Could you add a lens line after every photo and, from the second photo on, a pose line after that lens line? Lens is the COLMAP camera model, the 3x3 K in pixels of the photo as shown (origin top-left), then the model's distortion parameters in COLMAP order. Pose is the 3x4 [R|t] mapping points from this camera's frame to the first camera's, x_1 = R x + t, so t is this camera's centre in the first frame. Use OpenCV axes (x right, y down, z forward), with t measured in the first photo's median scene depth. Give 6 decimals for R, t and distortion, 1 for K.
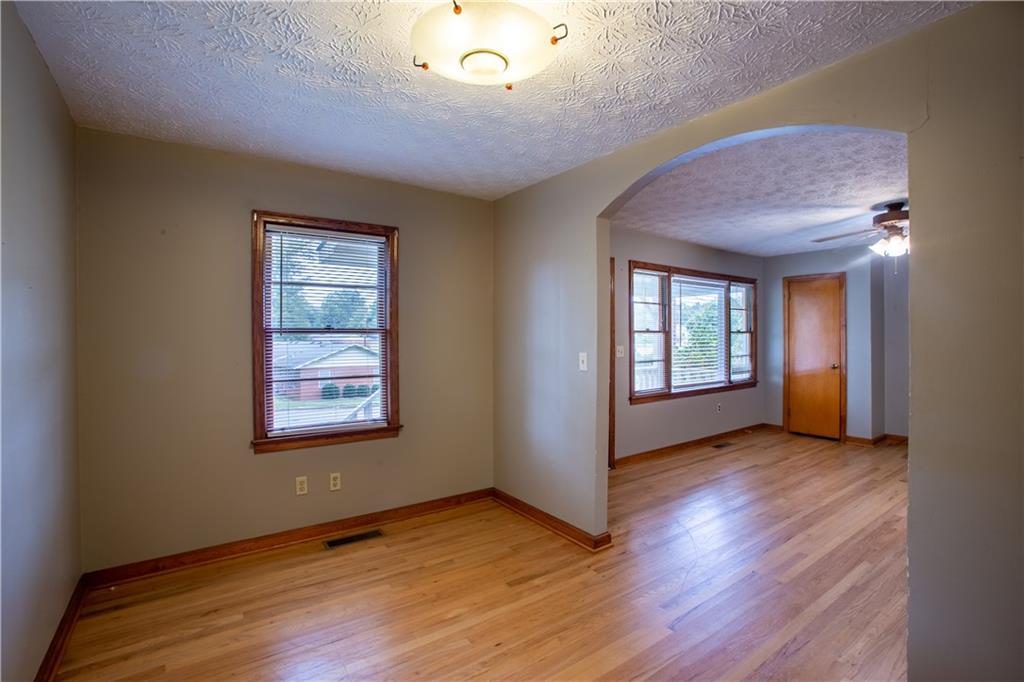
lens RADIAL K [[468.5, 0, 509.0], [0, 468.5, 339.0], [0, 0, 1]] dist [-0.073798, 0.027732]
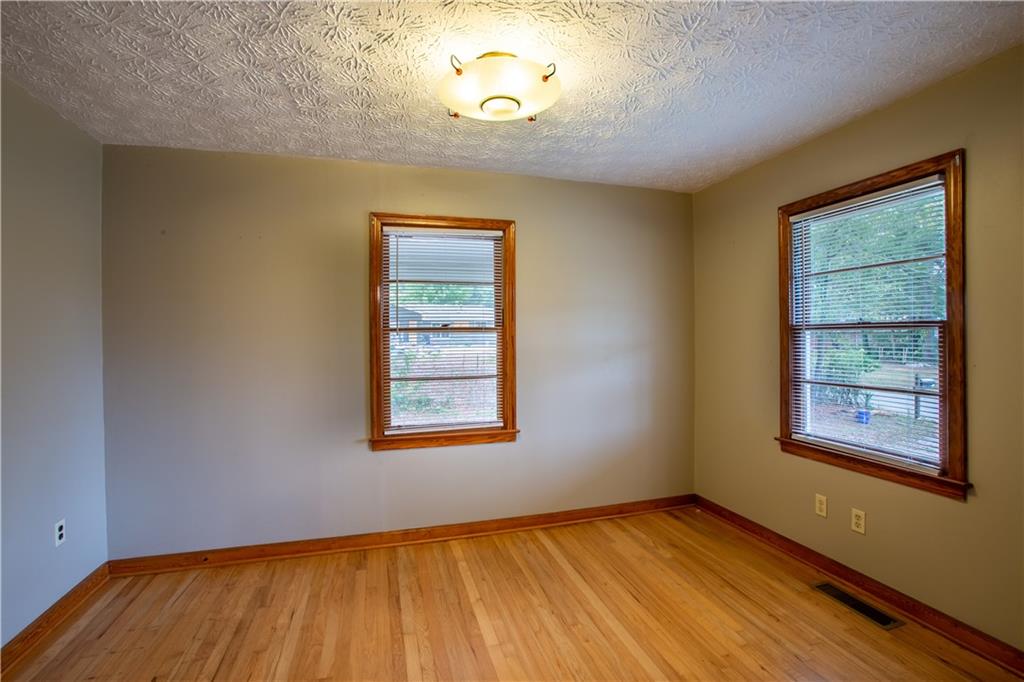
lens RADIAL K [[468.5, 0, 509.0], [0, 468.5, 339.0], [0, 0, 1]] dist [-0.073798, 0.027732]
pose [[-0.333435, 0.009047, -0.942730, 0.572154], [0.003953, 0.999959, 0.008198, -0.004663], [0.942765, -0.000993, -0.333457, 0.758771]]
